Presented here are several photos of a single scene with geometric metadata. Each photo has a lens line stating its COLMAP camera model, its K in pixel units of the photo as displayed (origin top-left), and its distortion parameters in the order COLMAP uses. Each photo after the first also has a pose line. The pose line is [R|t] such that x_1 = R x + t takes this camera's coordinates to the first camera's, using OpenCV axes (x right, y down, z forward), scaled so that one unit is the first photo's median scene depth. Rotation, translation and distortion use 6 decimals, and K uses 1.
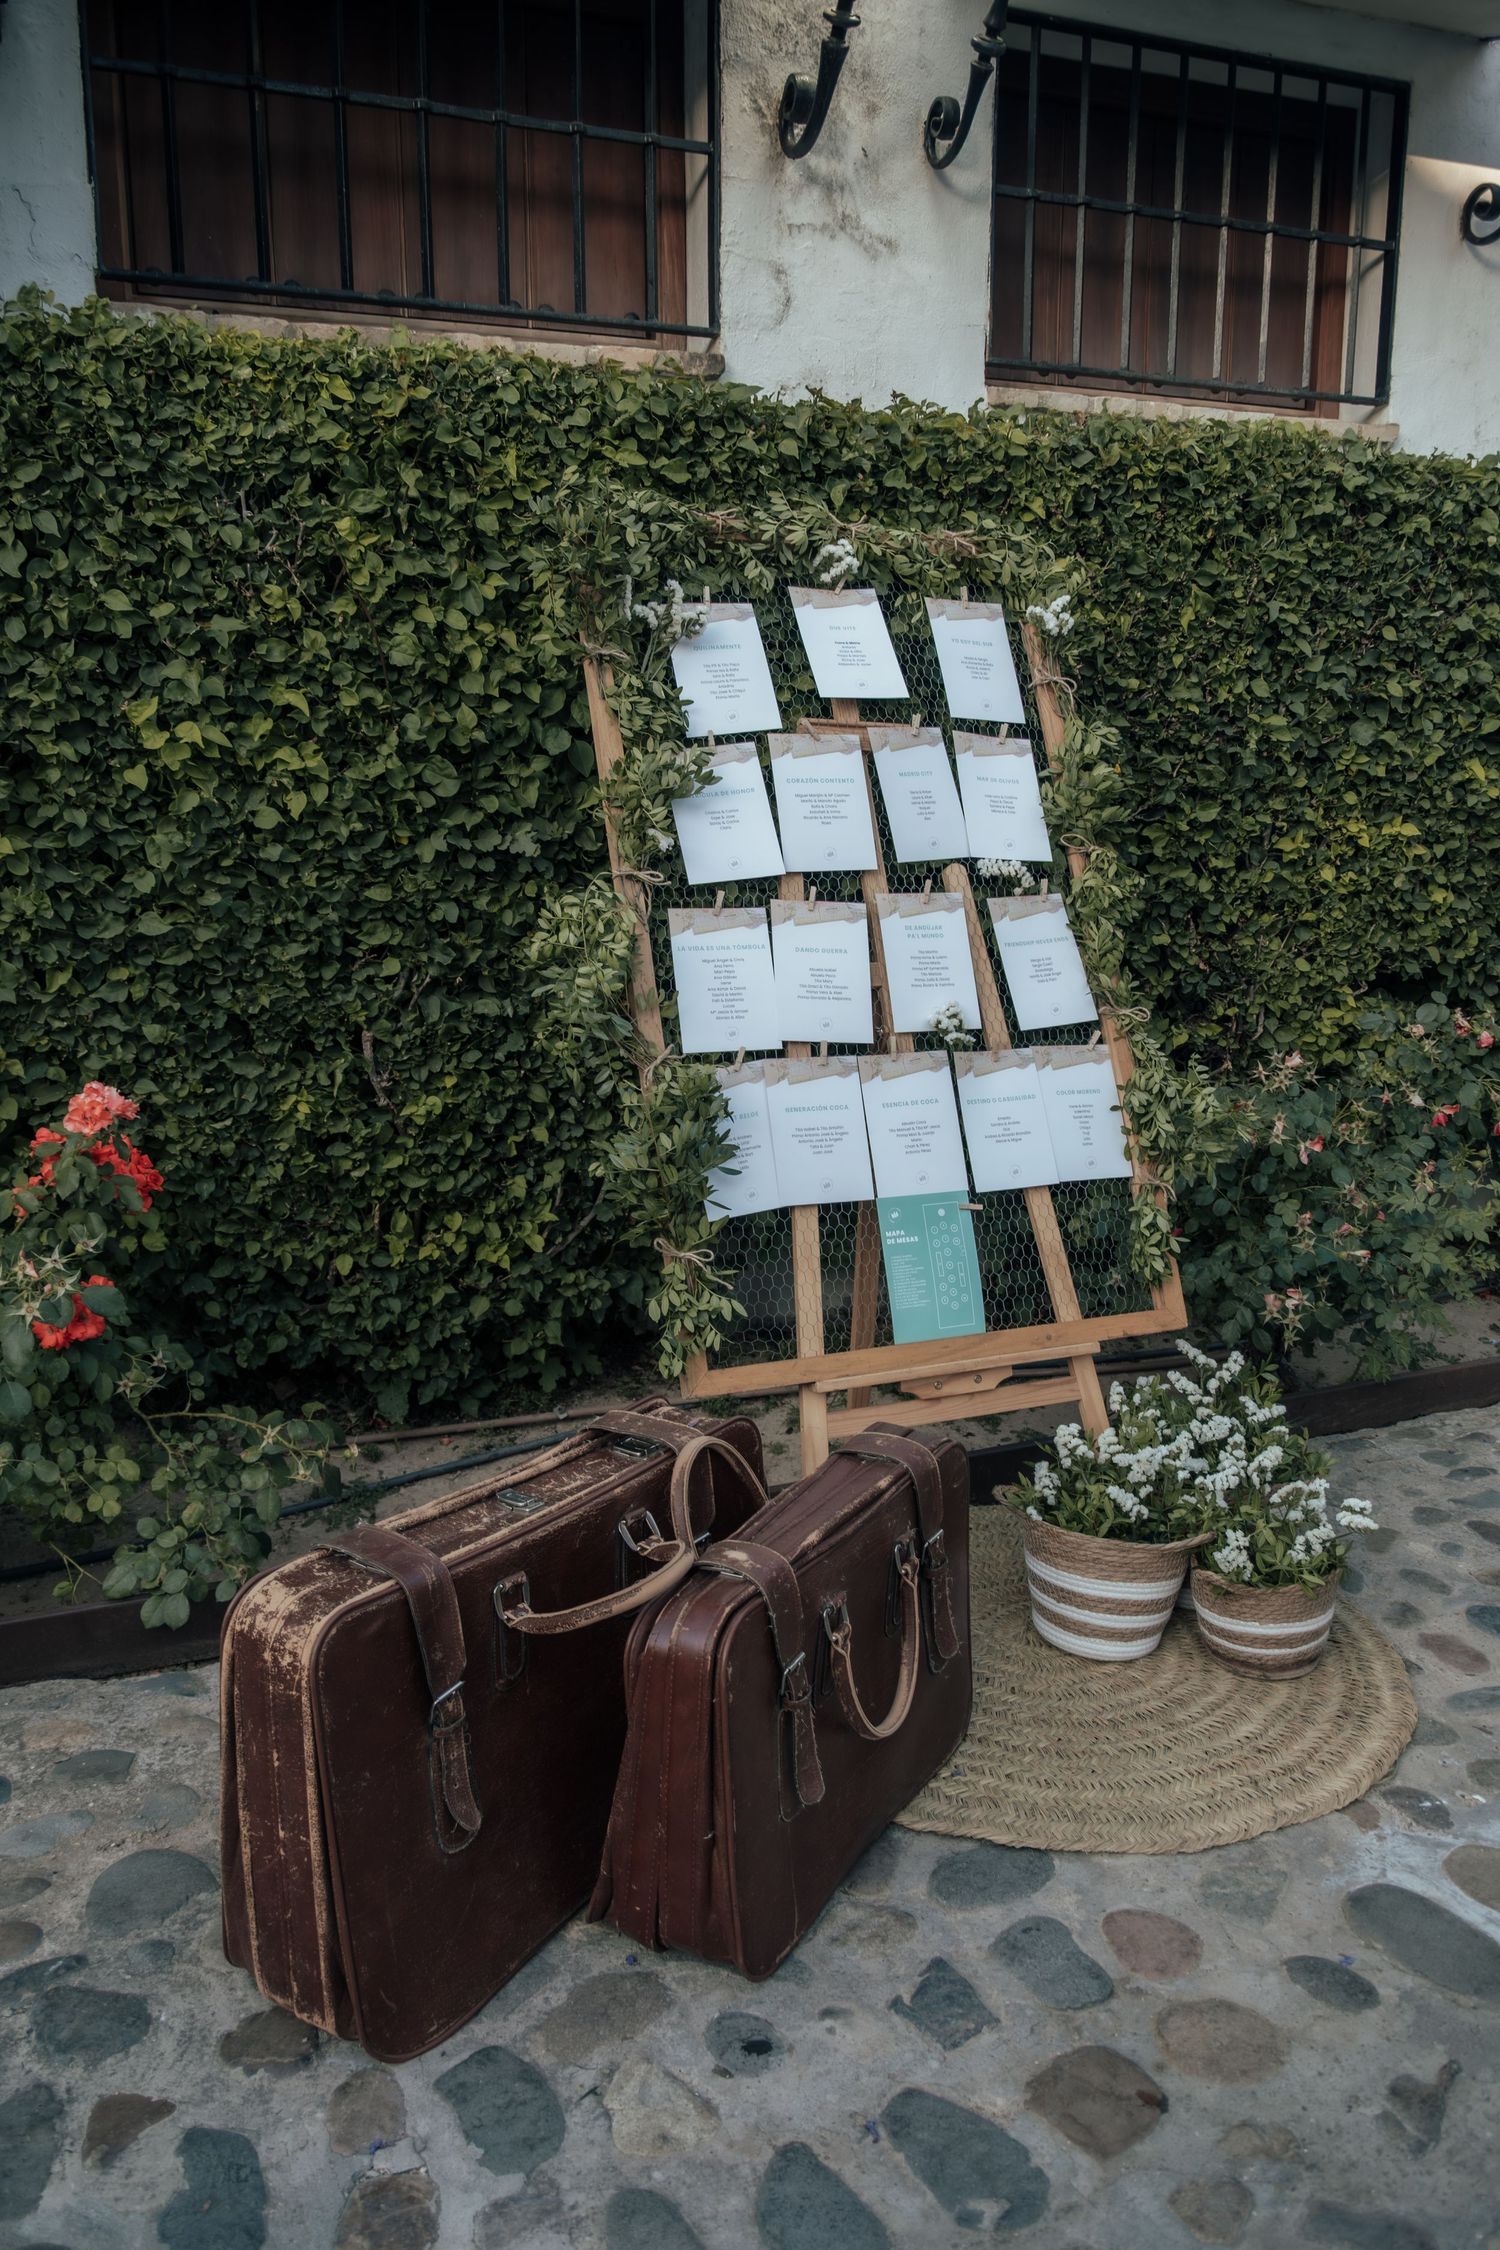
lens RADIAL K [[1733.9, 0, 766.5], [0, 1733.9, 1125.4], [0, 0, 1]] dist [-0.069866, 0.057324]
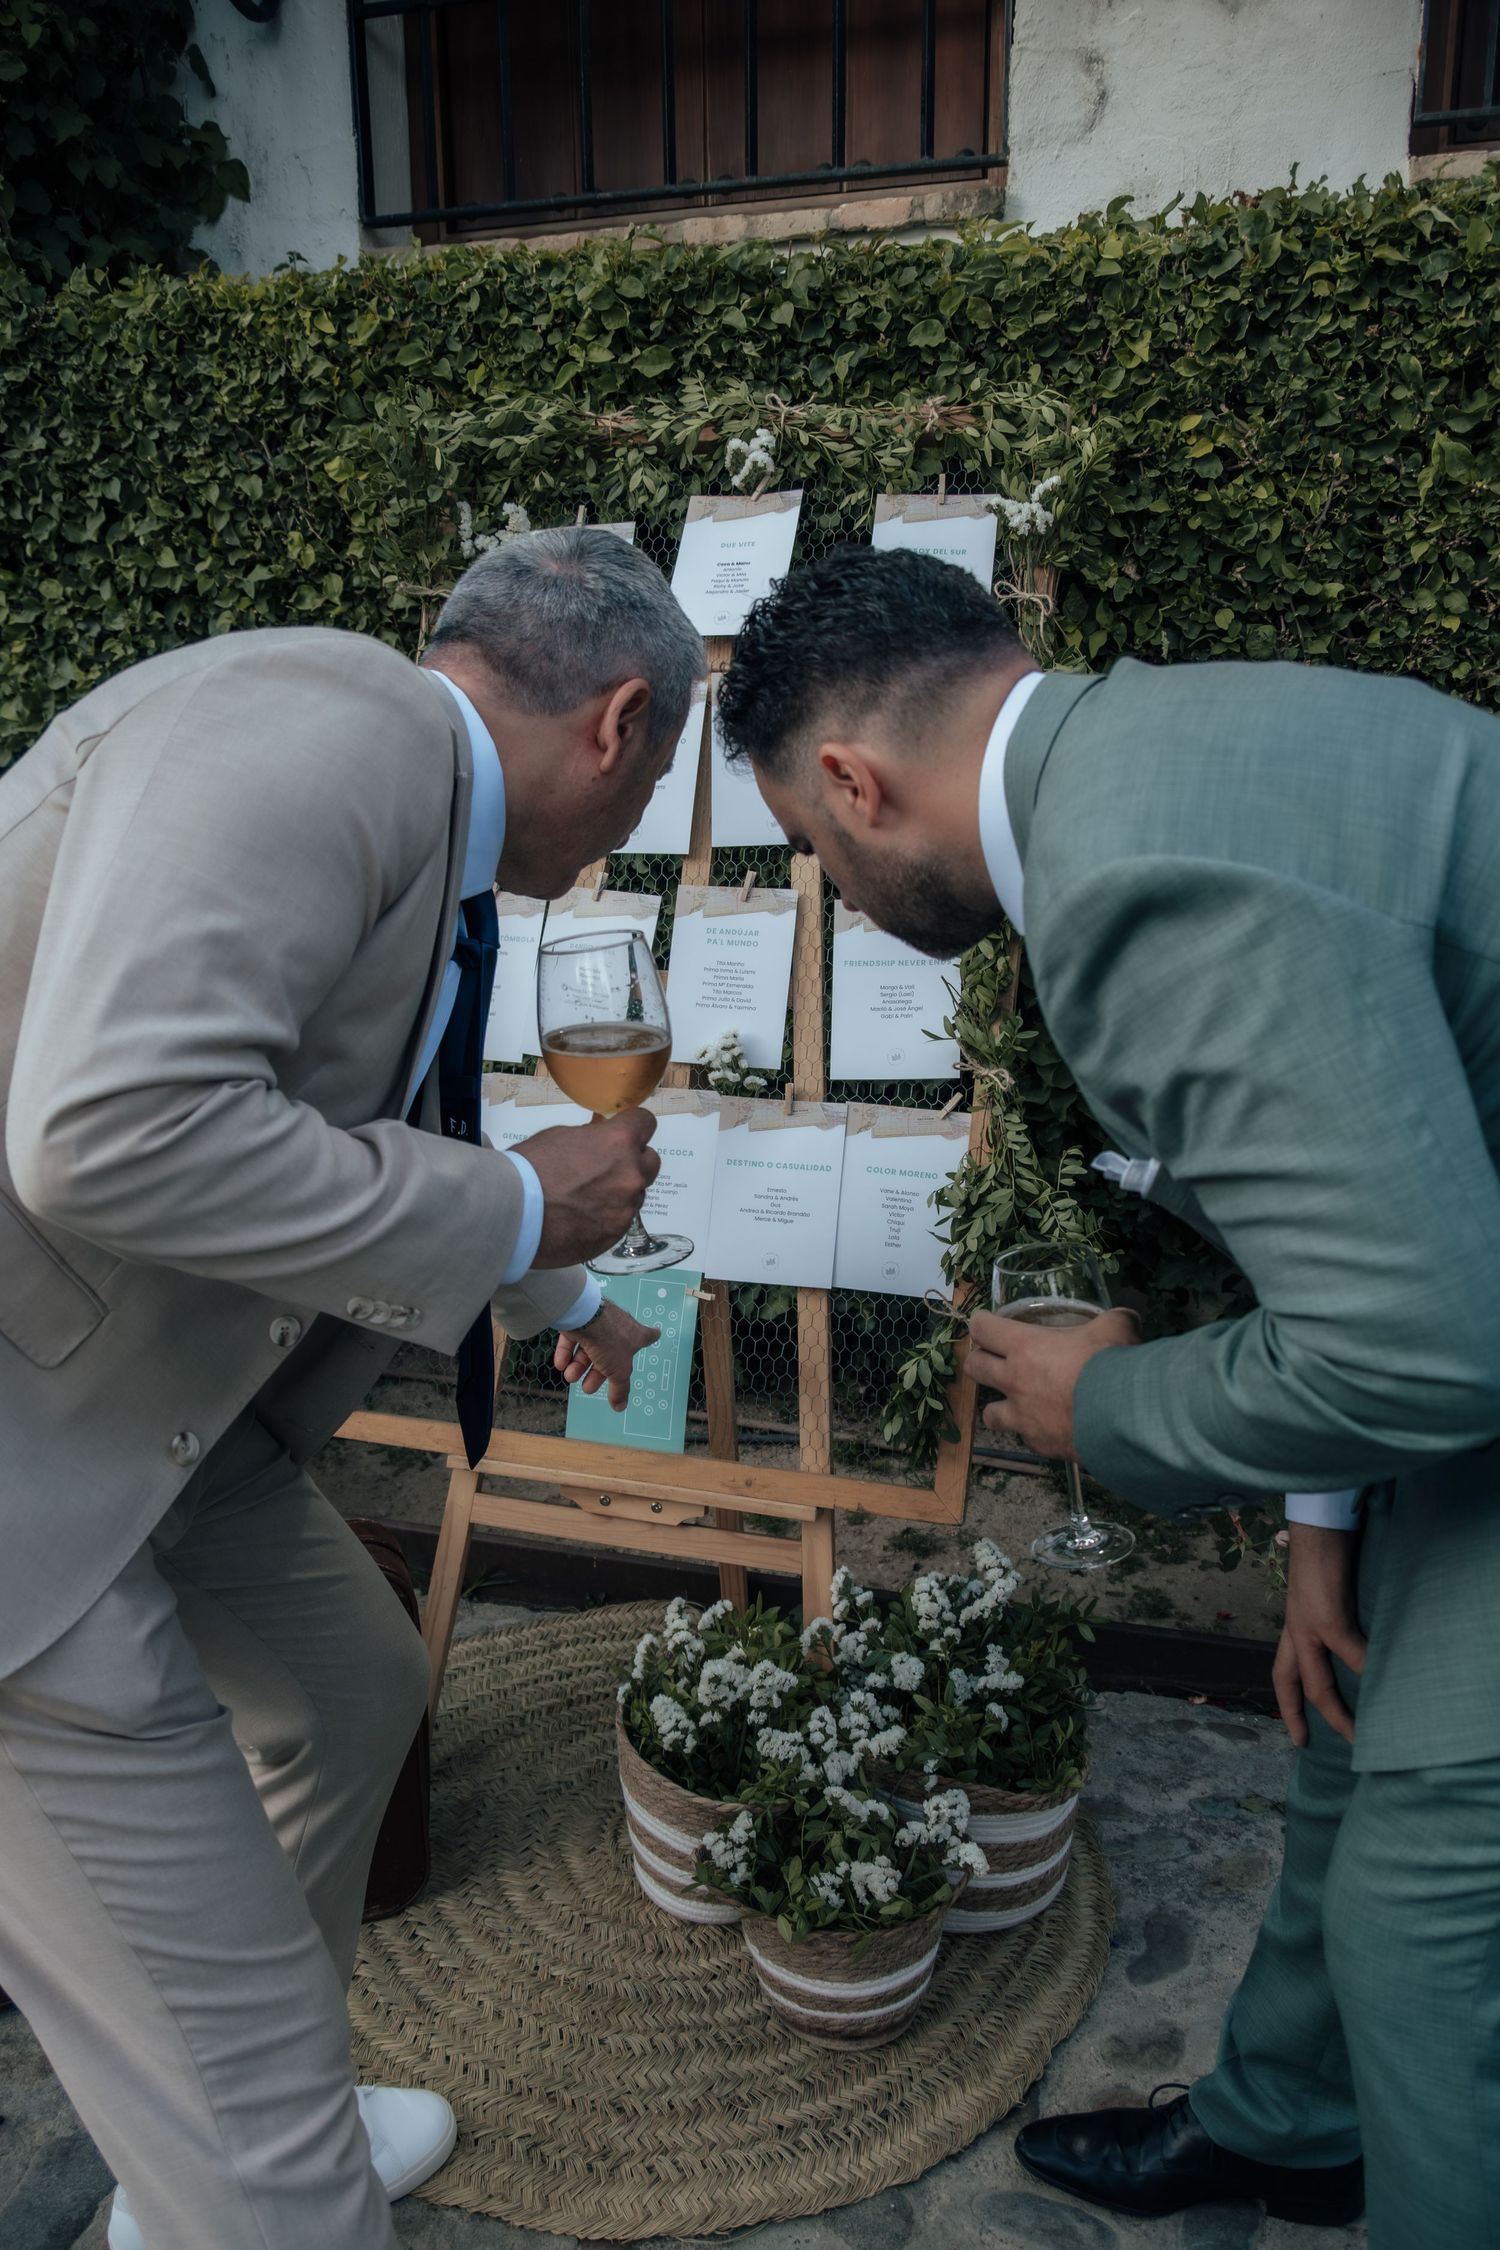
lens RADIAL K [[1733.9, 0, 733.5], [0, 1733.9, 1142.6], [0, 0, 1]] dist [-0.069866, 0.057324]
pose [[0.761429, 0.161685, -0.627761, 0.577669], [-0.119809, 0.986813, 0.108842, -0.101937], [0.637081, -0.007664, 0.770759, 0.383903]]
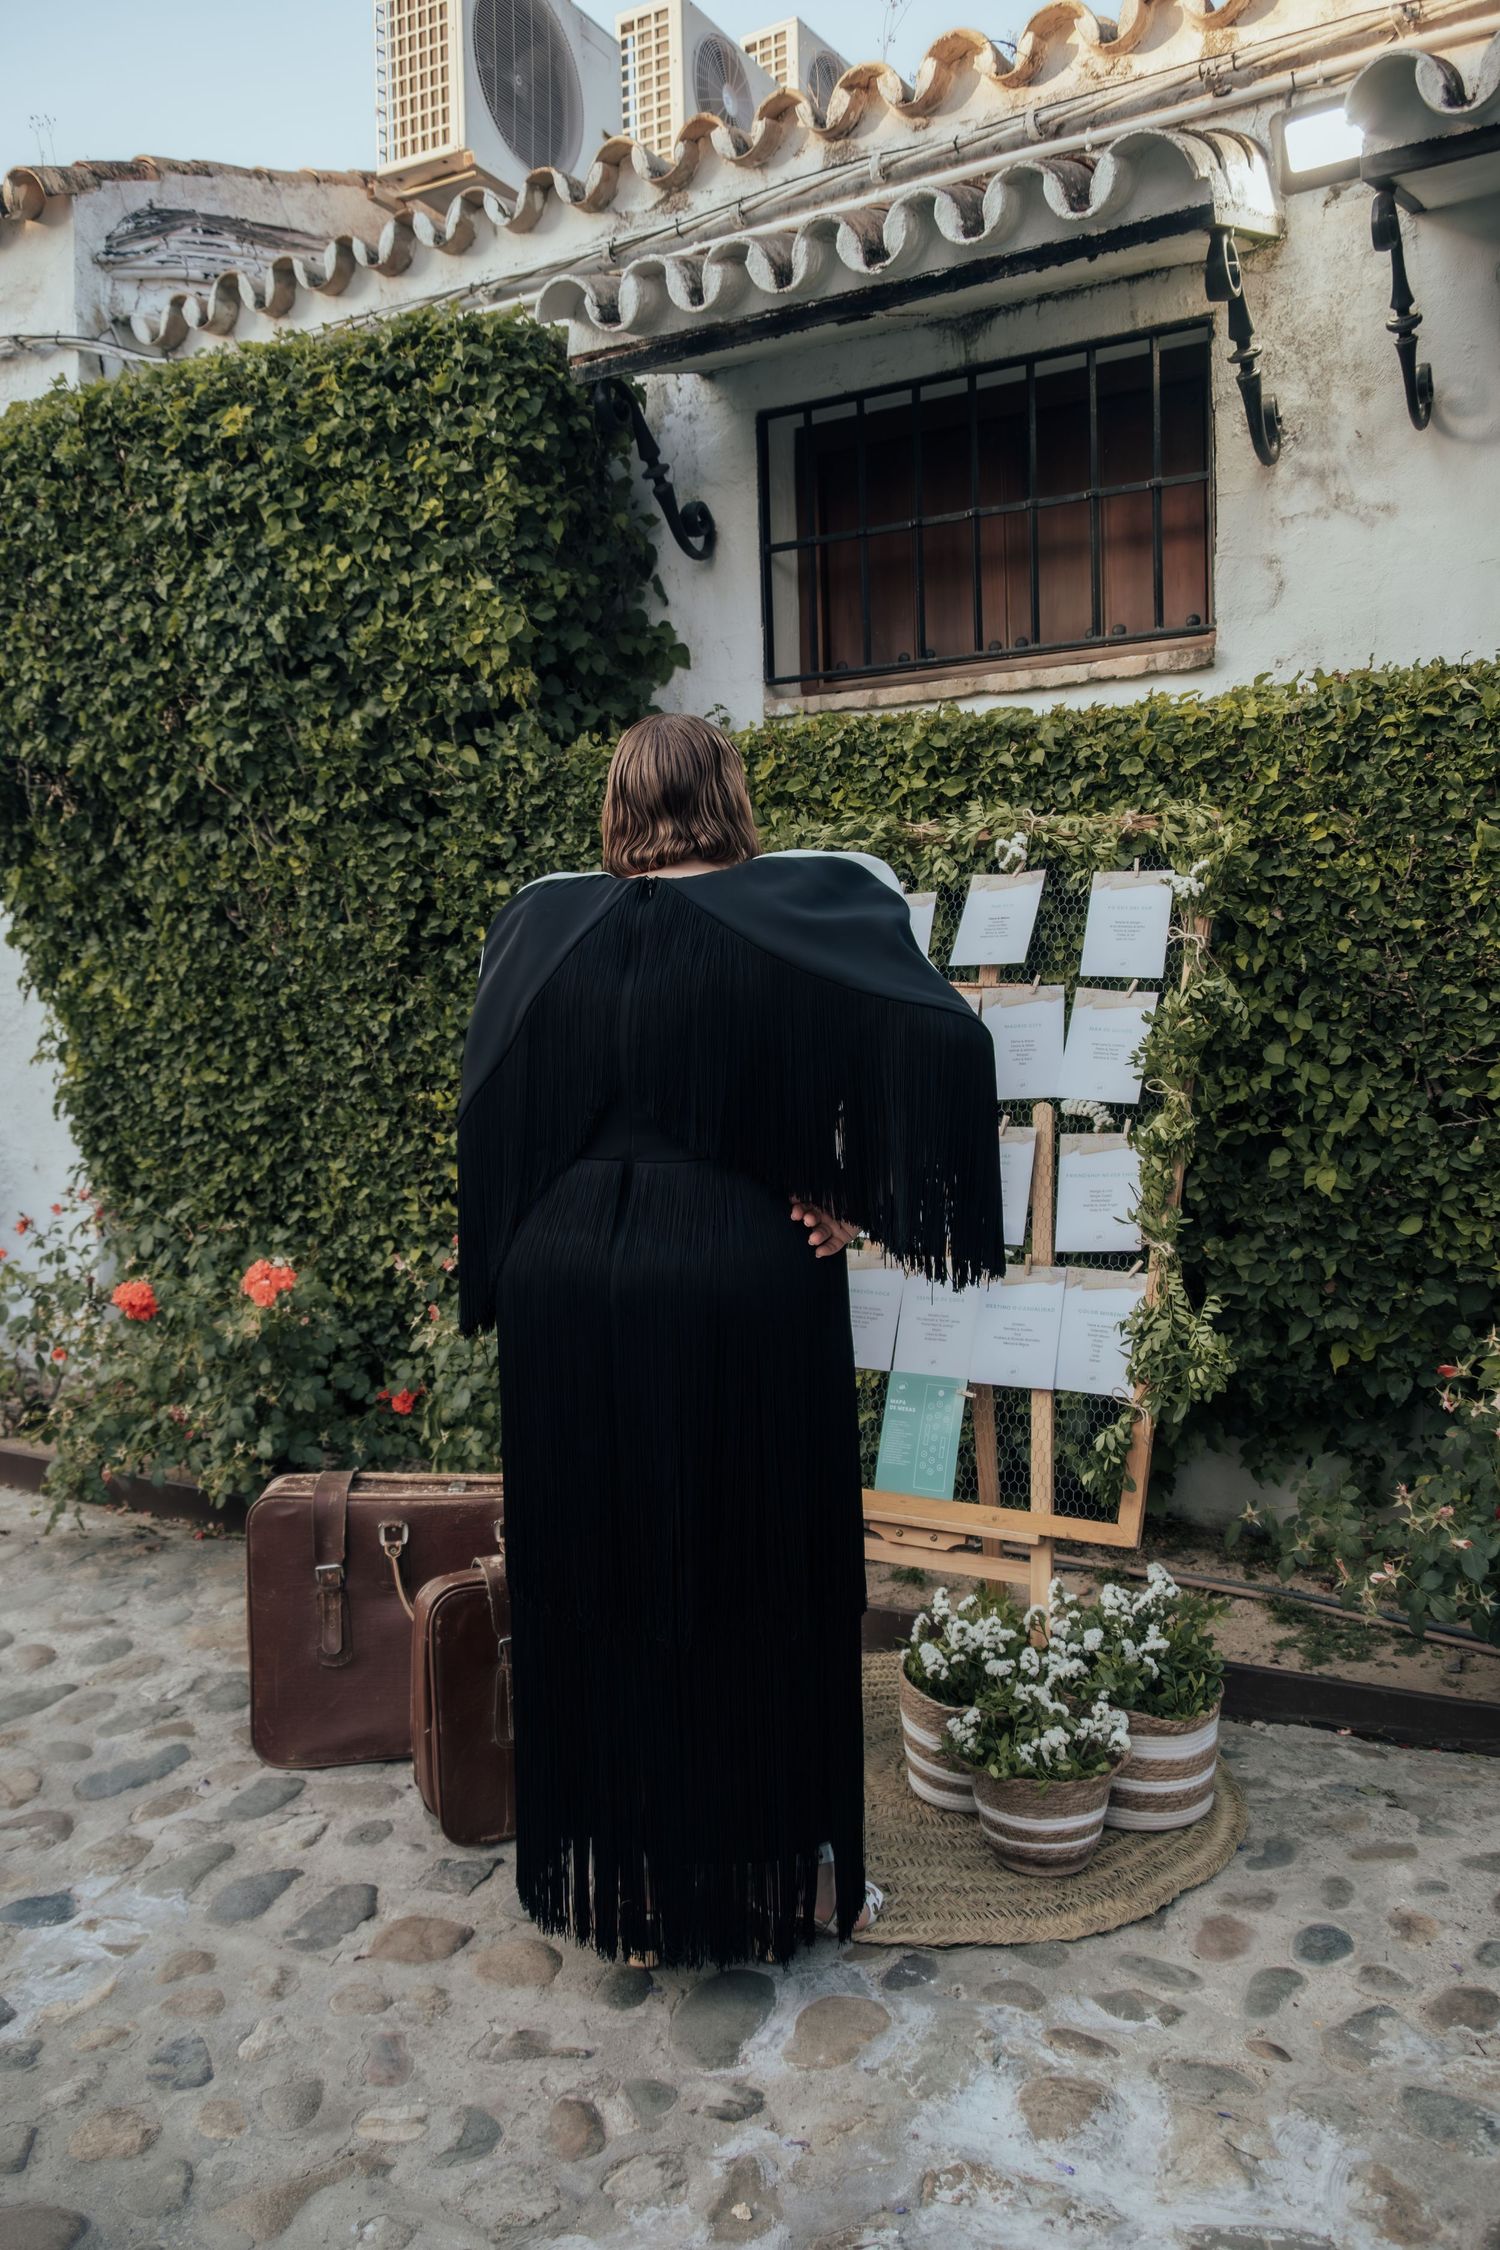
lens RADIAL K [[1733.9, 0, 714.5], [0, 1733.9, 1114.6], [0, 0, 1]] dist [-0.069866, 0.057324]
pose [[0.597656, 0.042565, -0.800622, 0.893531], [-0.134695, 0.989727, -0.047929, -0.057293], [0.790357, 0.136485, 0.597250, 0.133803]]
